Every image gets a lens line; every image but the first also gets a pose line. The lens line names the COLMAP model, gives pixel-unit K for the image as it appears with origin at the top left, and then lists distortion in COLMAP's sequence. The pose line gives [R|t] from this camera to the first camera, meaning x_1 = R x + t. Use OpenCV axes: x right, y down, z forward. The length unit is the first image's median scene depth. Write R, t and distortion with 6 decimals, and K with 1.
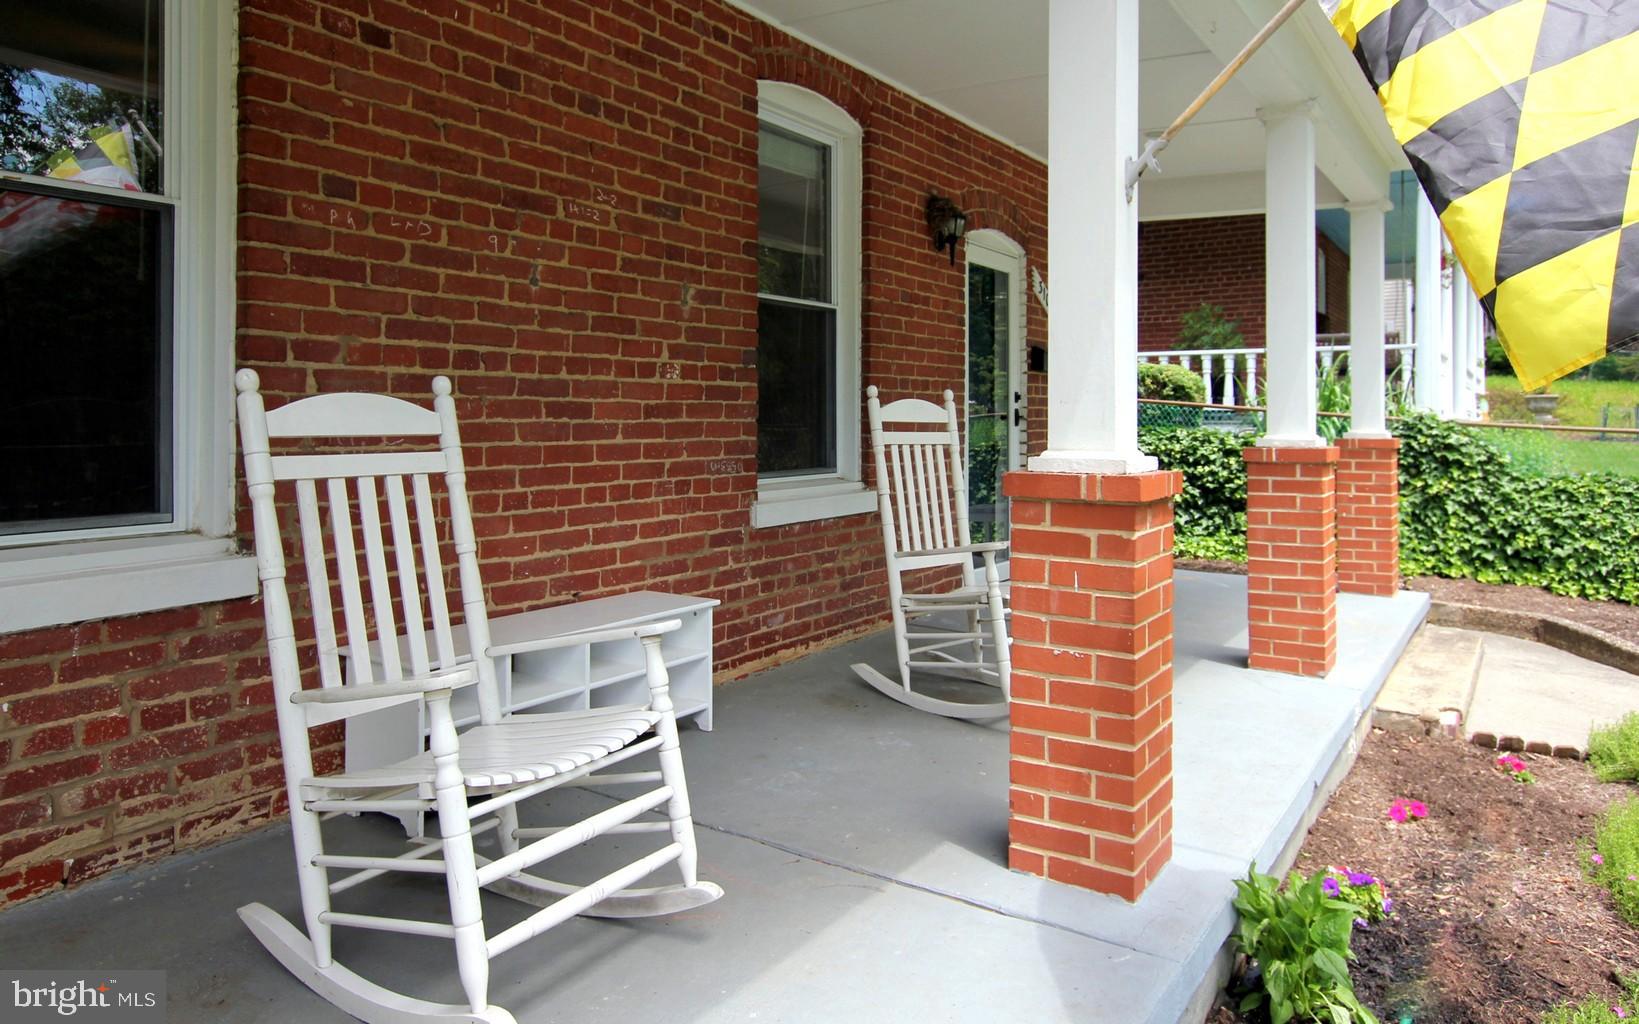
lens RADIAL K [[1068.9, 0, 822.9], [0, 1068.9, 418.4], [0, 0, 1]] dist [0.005210, -0.001216]
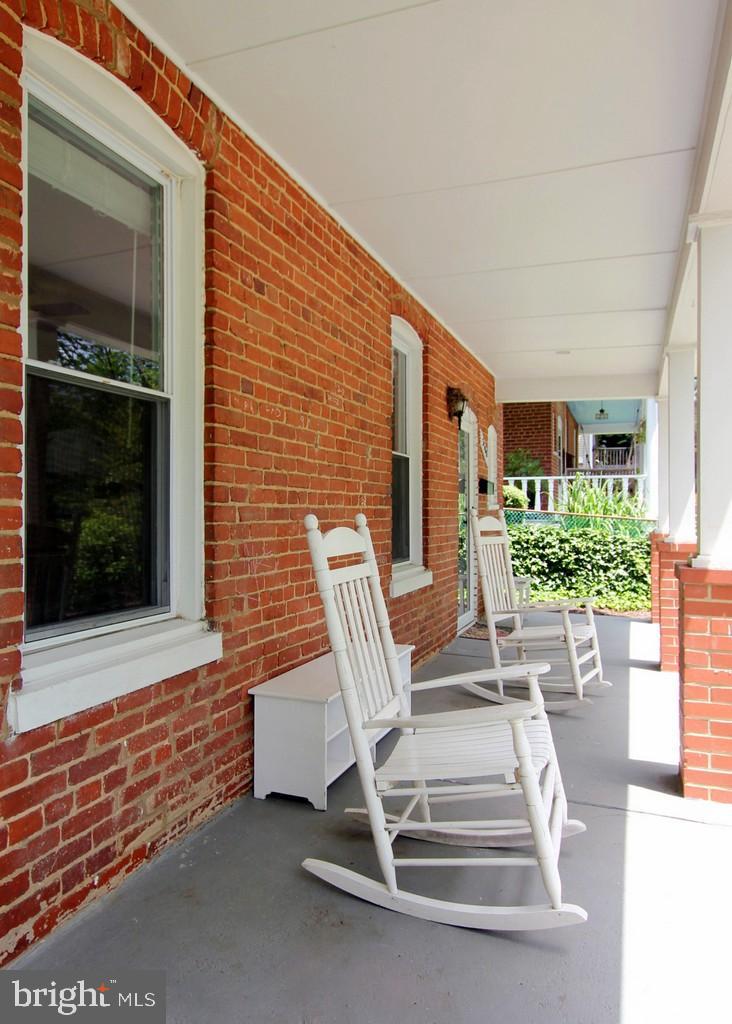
lens RADIAL K [[697.6, 0, 335.9], [0, 697.6, 515.4], [0, 0, 1]] dist [-0.002164, 0.002813]
pose [[0.981438, -0.004525, 0.191727, -0.423791], [0.003999, 0.999987, 0.003130, -0.029278], [-0.191739, -0.002305, 0.981443, 0.002904]]
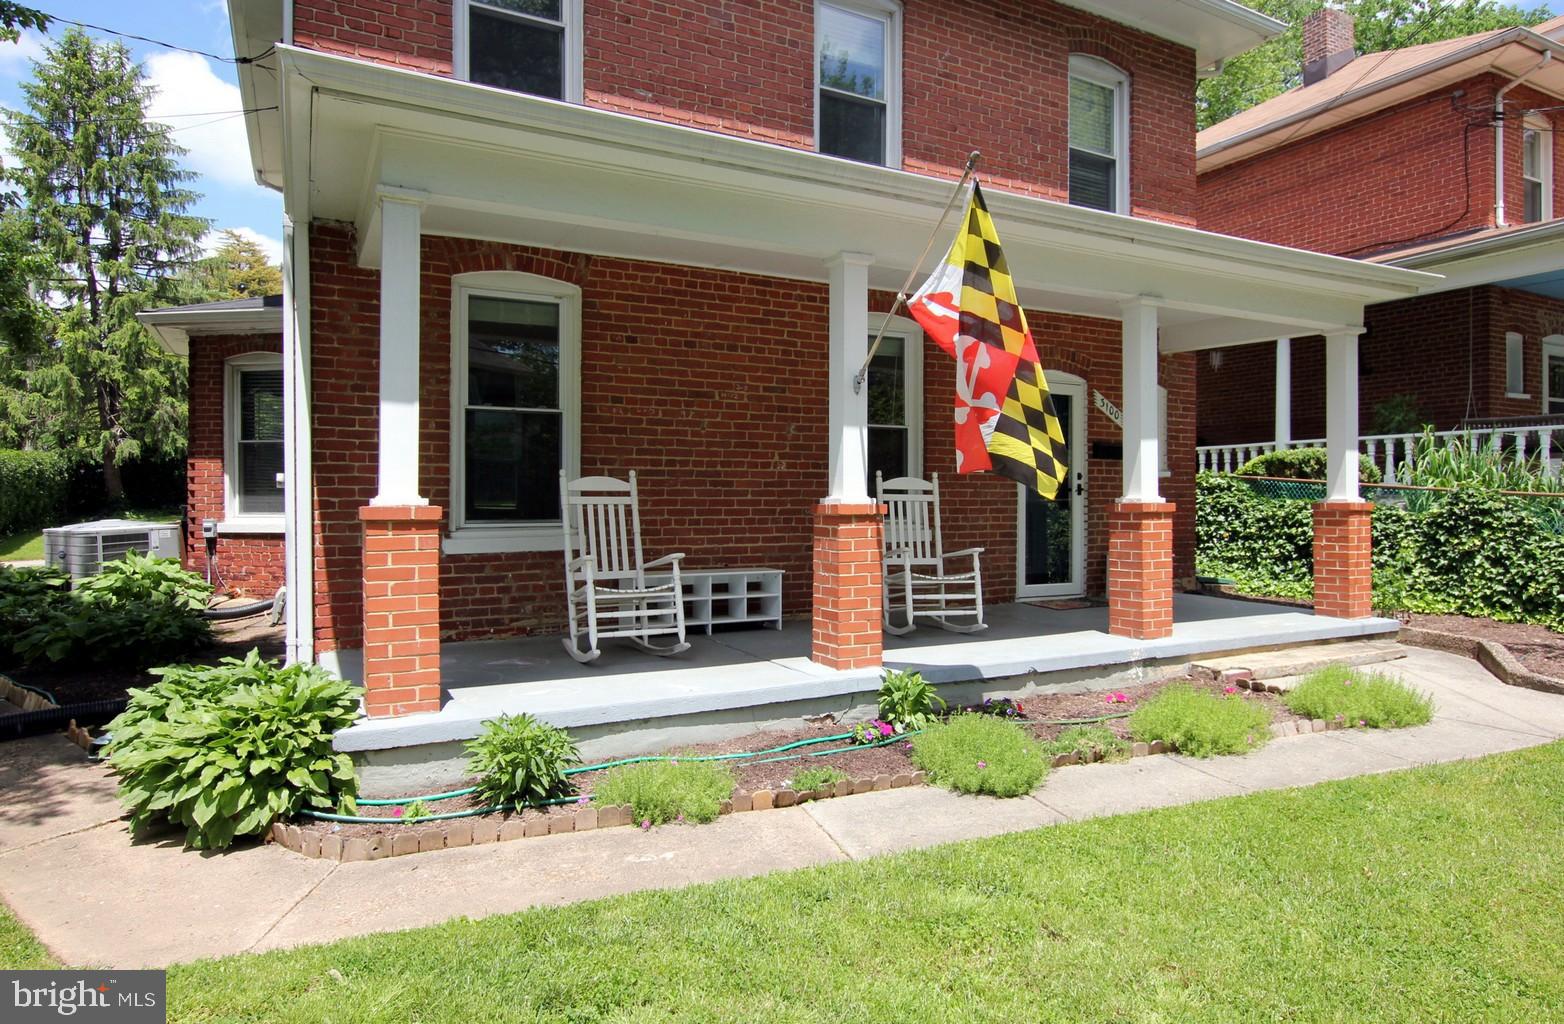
lens RADIAL K [[919.3, 0, 782.0], [0, 919.3, 512.0], [0, 0, 1]] dist [-0.004853, -0.000575]
pose [[0.878643, 0.003914, -0.477464, 0.816420], [0.000901, 0.999951, 0.009856, 0.033566], [0.477479, -0.009090, 0.878596, -0.664414]]
